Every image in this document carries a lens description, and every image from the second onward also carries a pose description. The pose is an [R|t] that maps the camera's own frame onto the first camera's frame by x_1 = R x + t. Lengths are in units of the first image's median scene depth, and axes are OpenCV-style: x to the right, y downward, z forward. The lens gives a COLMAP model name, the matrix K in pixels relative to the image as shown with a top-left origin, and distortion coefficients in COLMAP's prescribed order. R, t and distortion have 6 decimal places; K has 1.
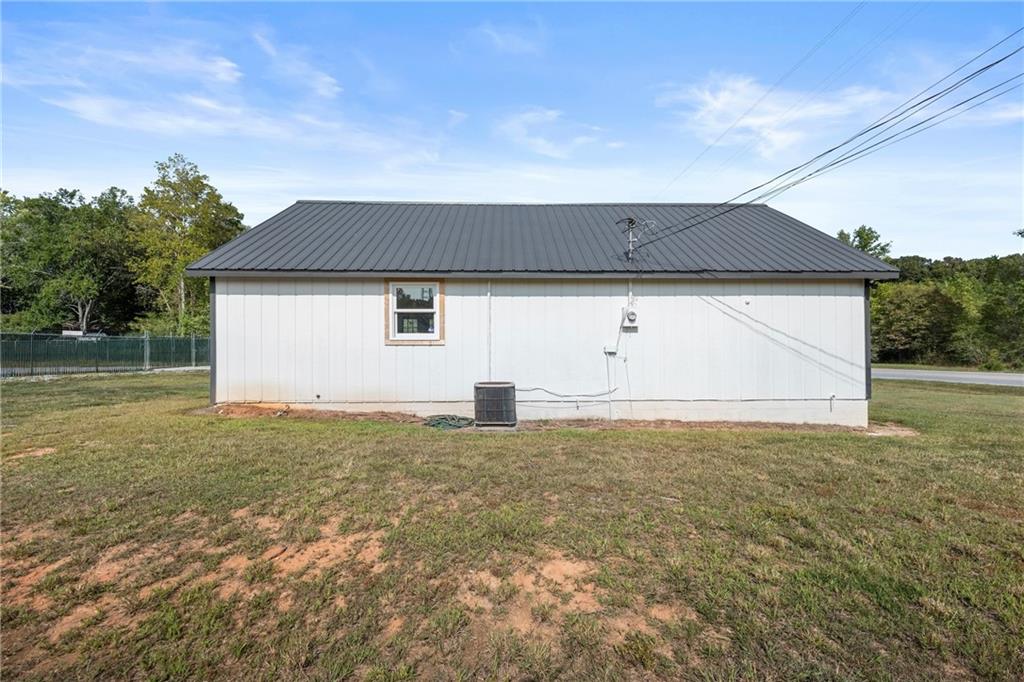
lens RADIAL K [[381.8, 0, 513.4], [0, 381.8, 353.9], [0, 0, 1]] dist [0.000536, 0.000022]
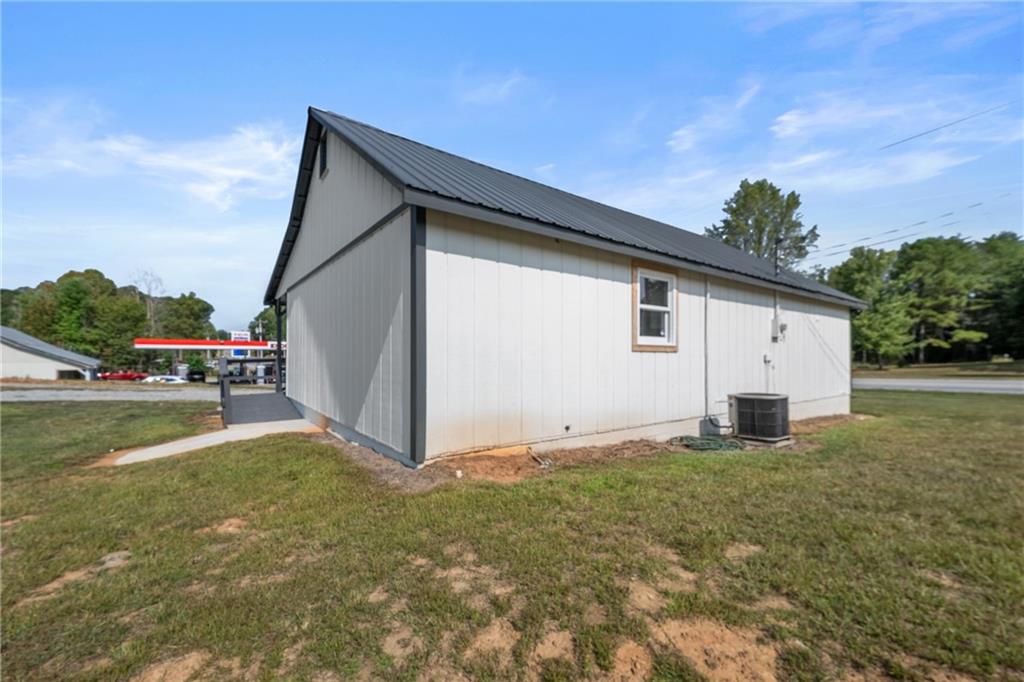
lens RADIAL K [[381.8, 0, 513.4], [0, 381.8, 353.9], [0, 0, 1]] dist [0.000536, 0.000022]
pose [[0.852277, 0.008307, 0.523025, -0.922088], [-0.012226, 0.999917, 0.004040, -0.017869], [-0.522948, -0.009838, 0.852308, 0.483667]]
